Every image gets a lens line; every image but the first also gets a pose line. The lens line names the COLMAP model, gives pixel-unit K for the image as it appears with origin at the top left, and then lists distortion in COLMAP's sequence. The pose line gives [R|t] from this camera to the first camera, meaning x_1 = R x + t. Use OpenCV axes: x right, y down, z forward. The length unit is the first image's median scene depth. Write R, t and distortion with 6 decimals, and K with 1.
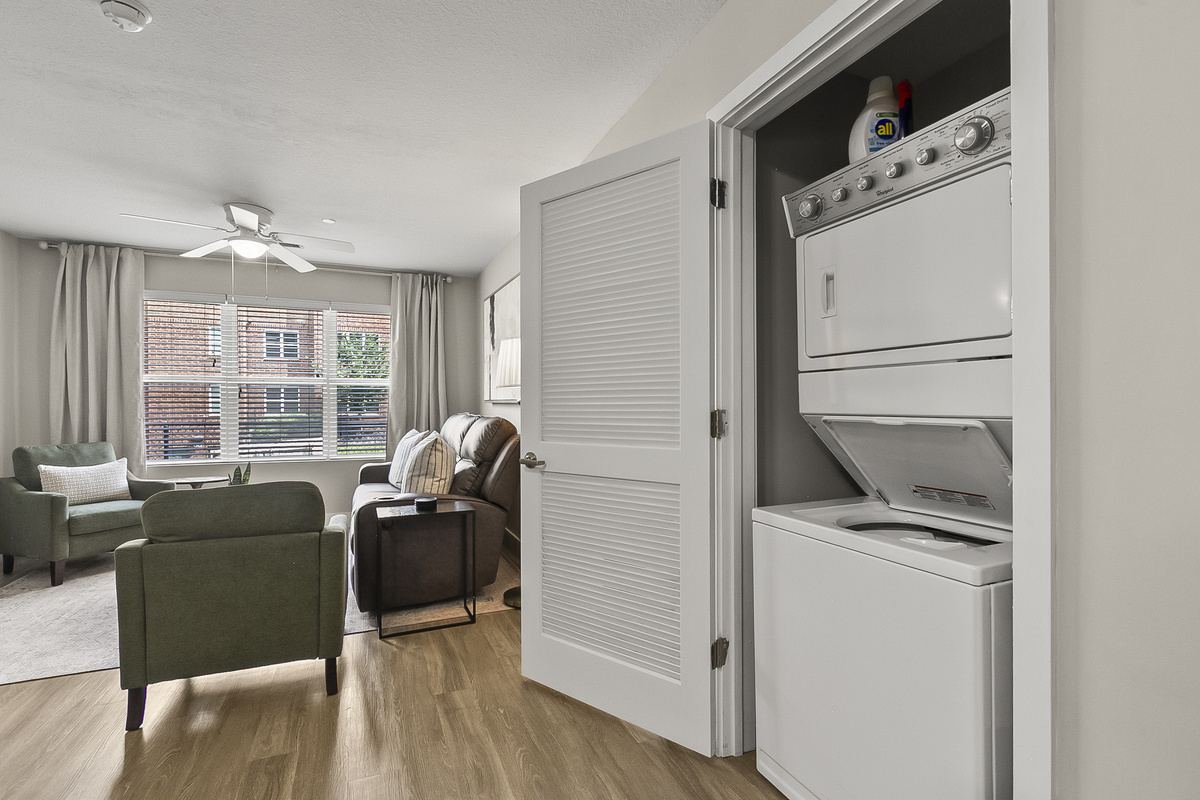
lens RADIAL K [[553.9, 0, 595.4], [0, 553.9, 405.9], [0, 0, 1]] dist [0.004107, -0.001584]
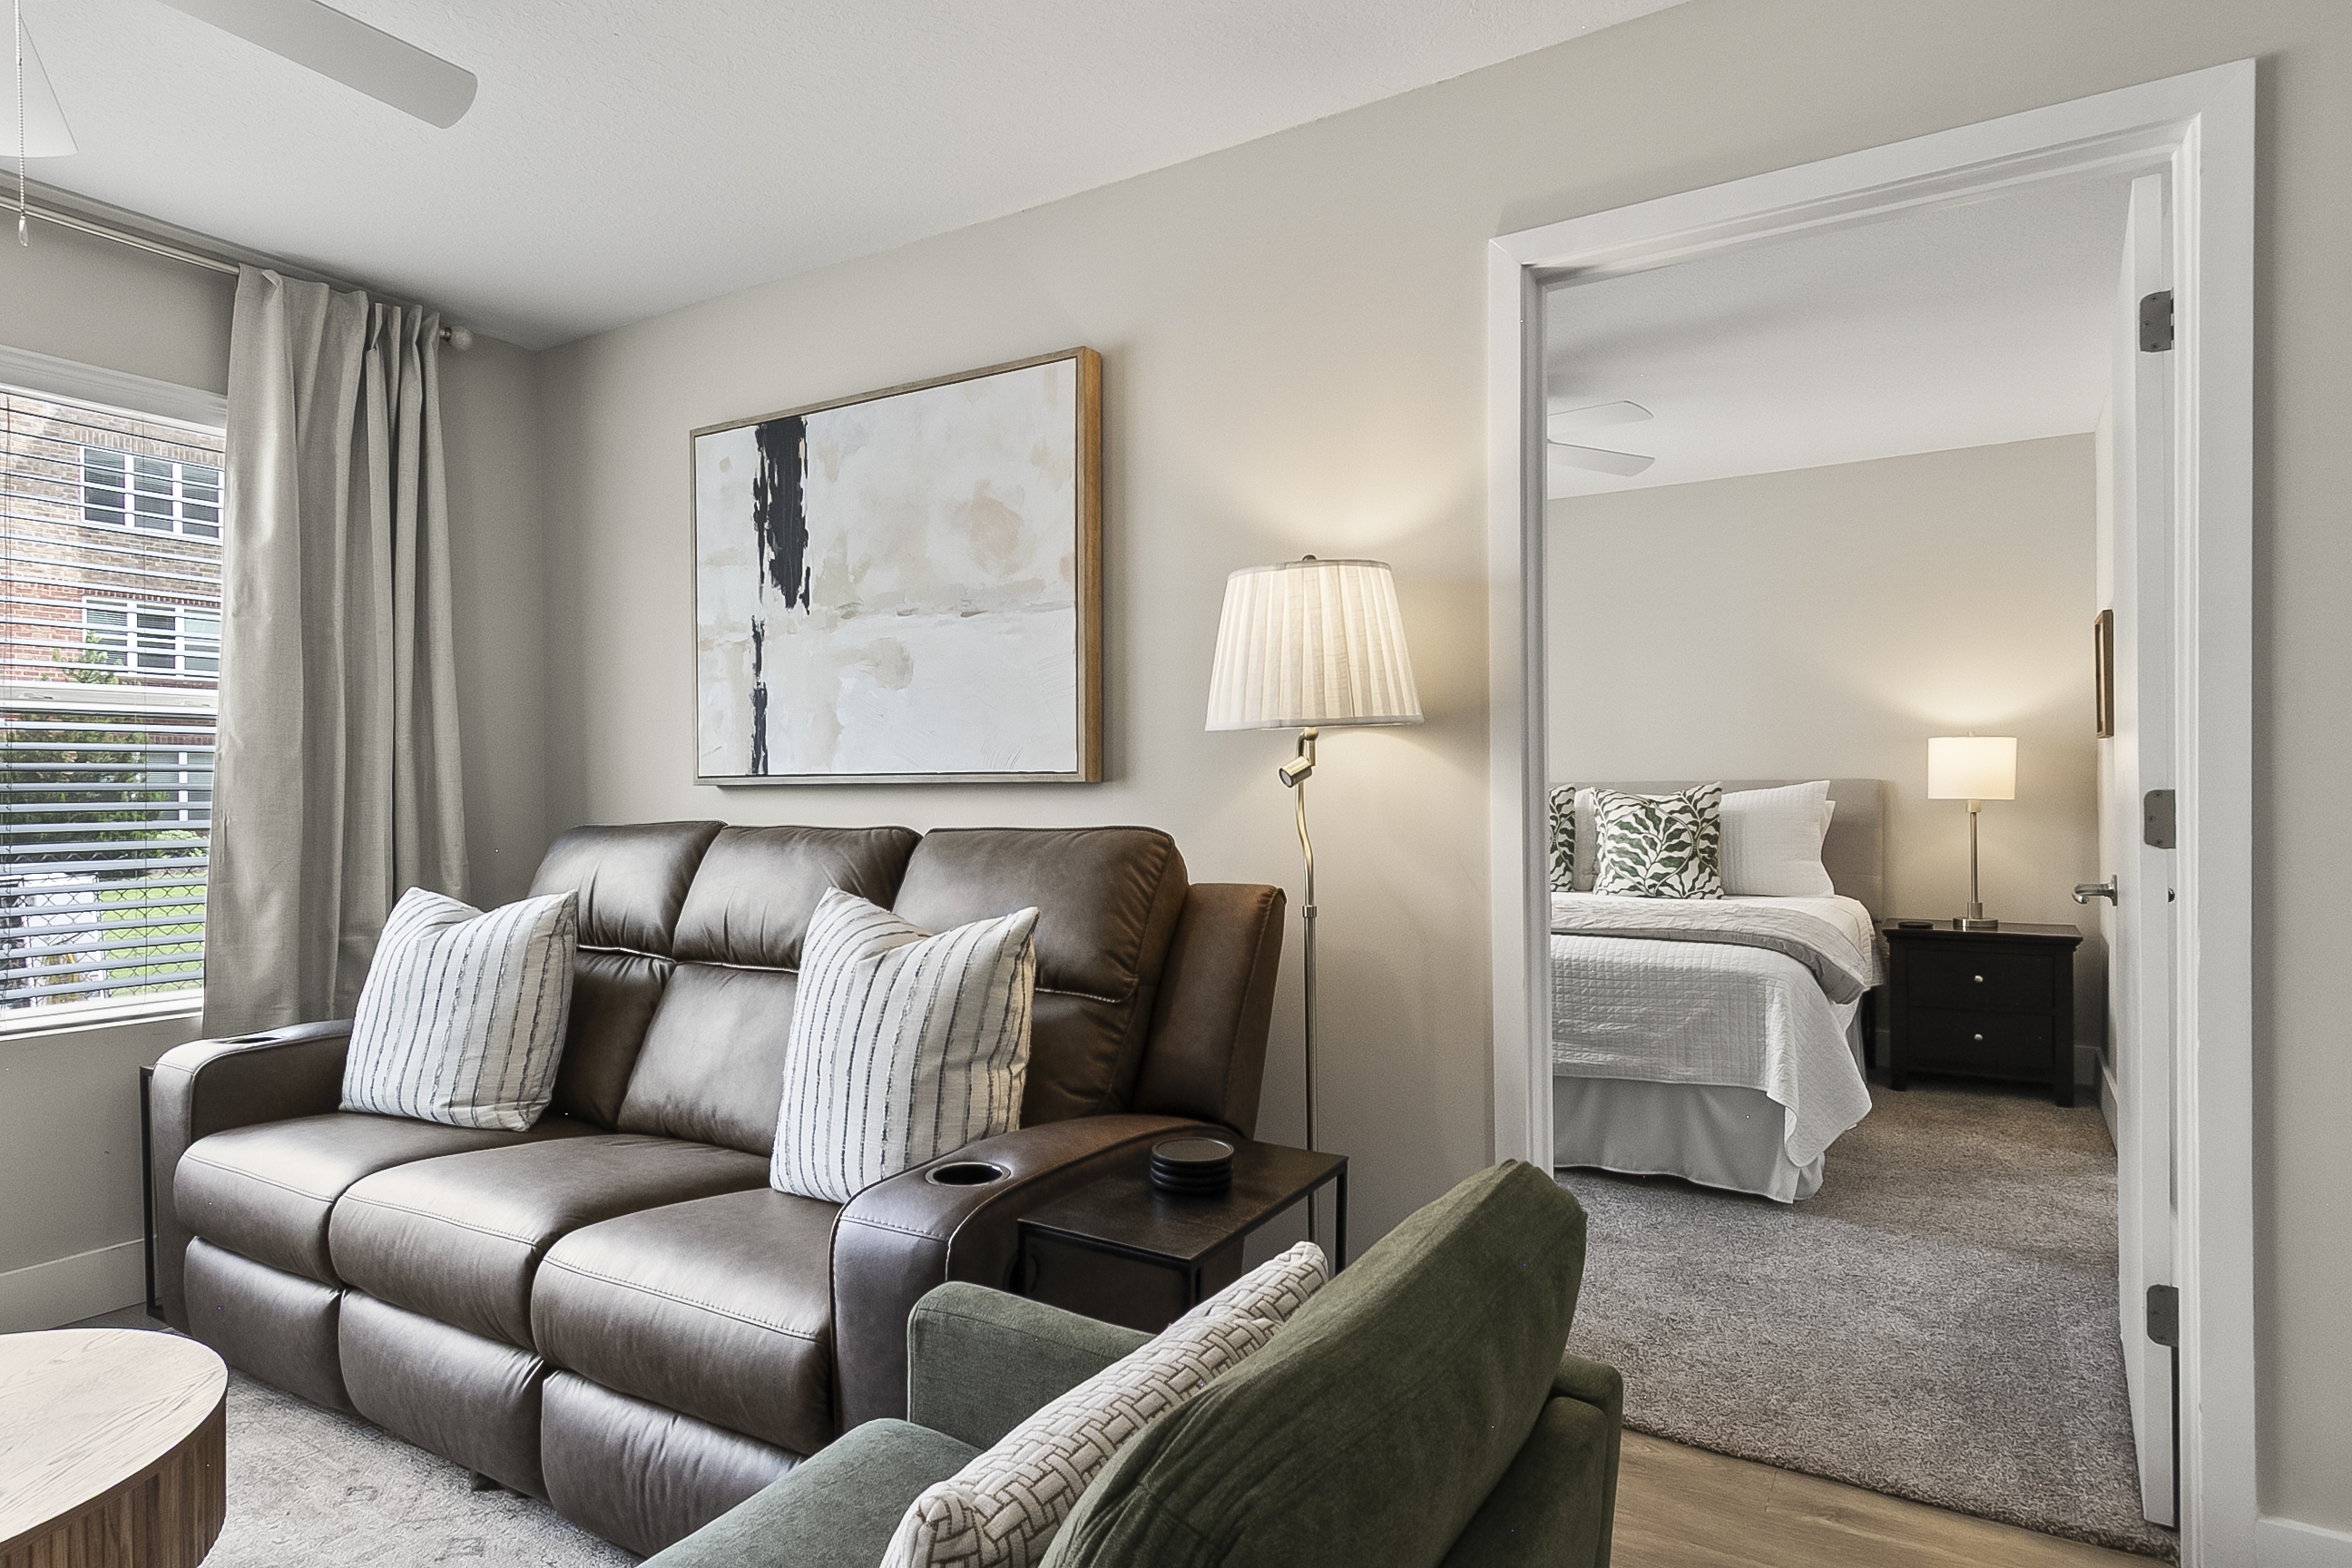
lens RADIAL K [[1293.1, 0, 1164.2], [0, 1293.1, 793.1], [0, 0, 1]] dist [0.014892, -0.007134]
pose [[0.810390, -0.007646, 0.585841, -0.444684], [0.008603, 0.999962, 0.001151, -0.000056], [-0.585827, 0.004107, 0.810425, 0.339137]]
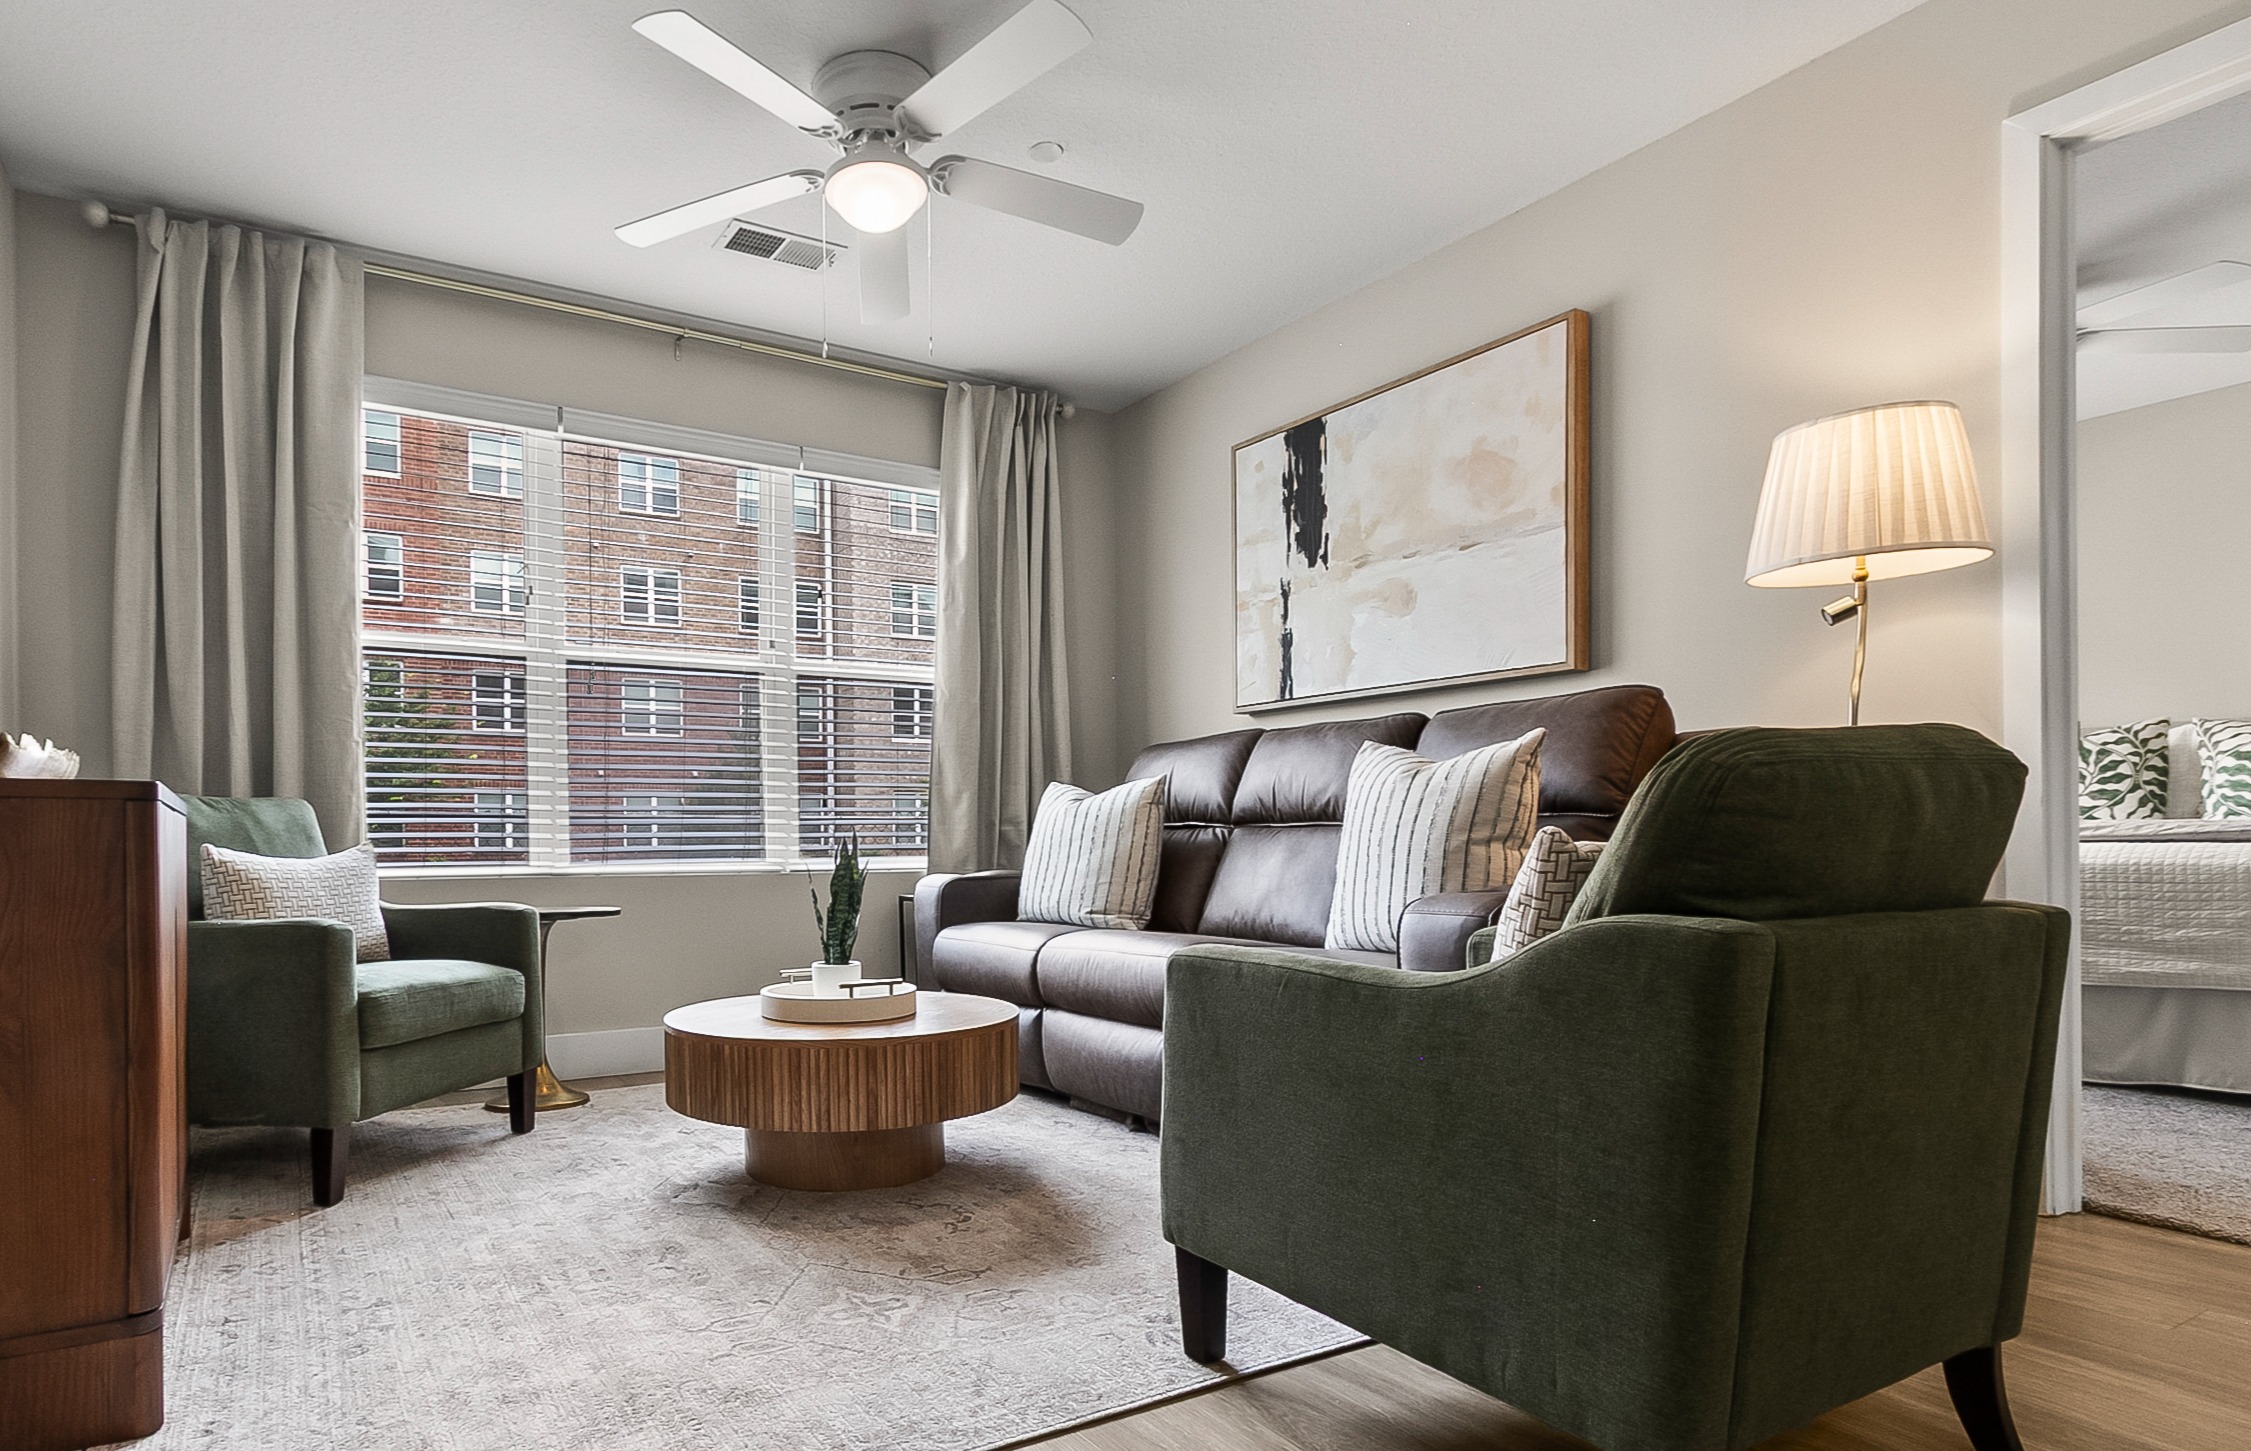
lens RADIAL K [[1208.9, 0, 935.8], [0, 1208.9, 846.8], [0, 0, 1]] dist [0.007806, -0.004261]
pose [[0.993704, -0.006891, 0.111823, -0.558519], [0.006837, 0.999976, 0.000869, 0.094107], [-0.111826, -0.000099, 0.993728, 0.207733]]
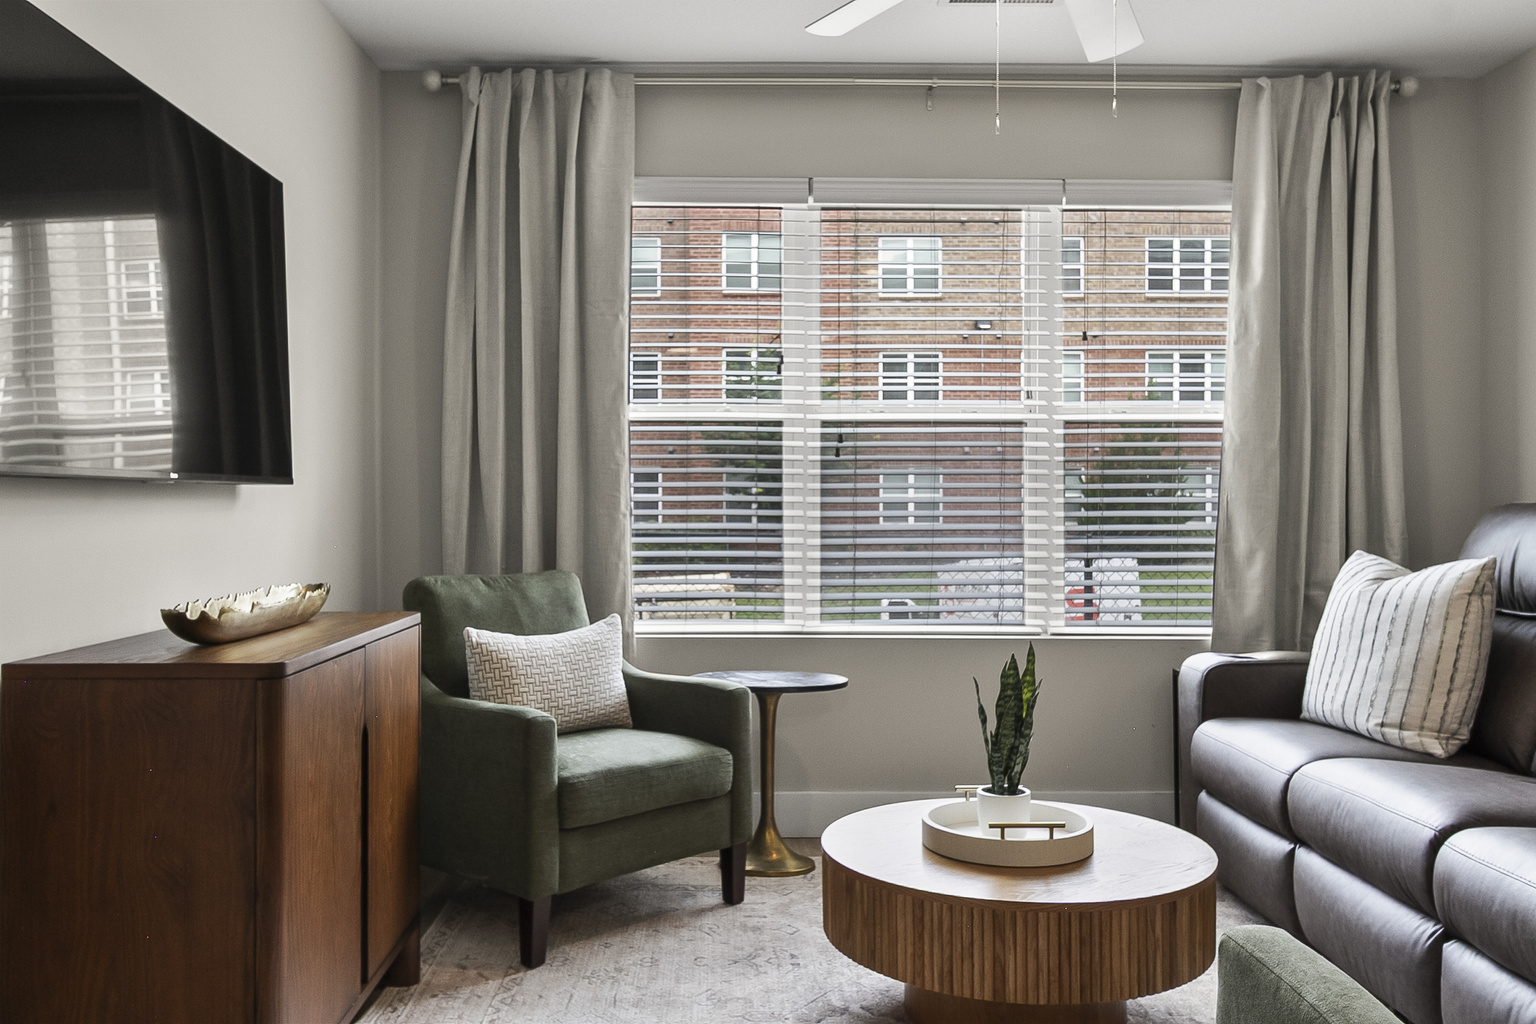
lens RADIAL K [[1225.9, 0, 753.8], [0, 1225.9, 513.4], [0, 0, 1]] dist [0.006599, -0.003403]
pose [[0.930029, 0.002988, -0.367475, -0.436586], [-0.002504, 0.999995, 0.001794, 0.022318], [0.367478, -0.000748, 0.930032, 0.249843]]
